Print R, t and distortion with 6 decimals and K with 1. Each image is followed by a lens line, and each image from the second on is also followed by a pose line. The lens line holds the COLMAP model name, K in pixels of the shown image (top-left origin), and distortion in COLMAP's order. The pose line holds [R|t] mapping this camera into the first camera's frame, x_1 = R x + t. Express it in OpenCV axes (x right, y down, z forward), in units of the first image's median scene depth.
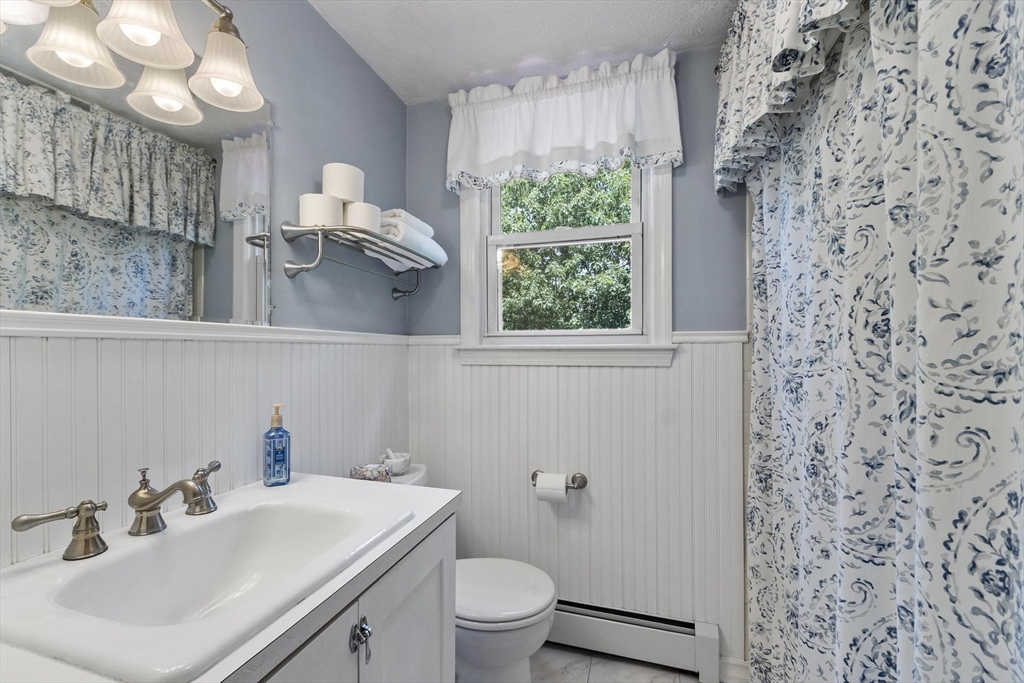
lens RADIAL K [[452.3, 0, 484.2], [0, 452.3, 345.6], [0, 0, 1]] dist [0.002288, -0.000174]
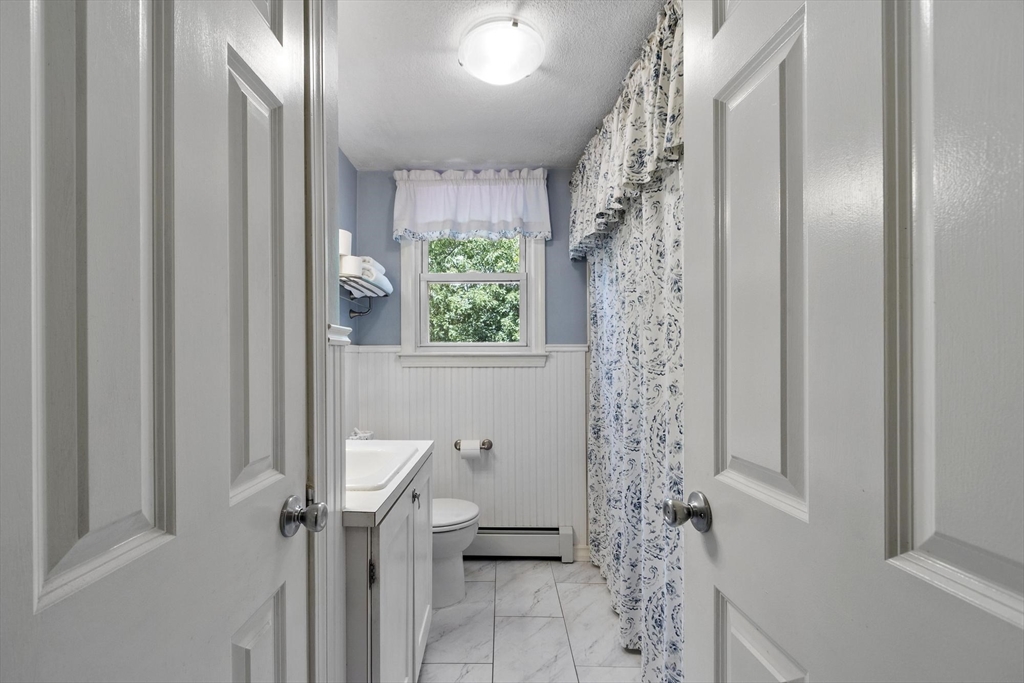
lens RADIAL K [[452.3, 0, 484.2], [0, 452.3, 345.6], [0, 0, 1]] dist [0.002288, -0.000174]
pose [[0.958248, 0.003459, 0.285918, -0.254259], [0.000483, 0.999906, -0.013715, -0.005733], [-0.285938, 0.013280, 0.958156, -0.476556]]
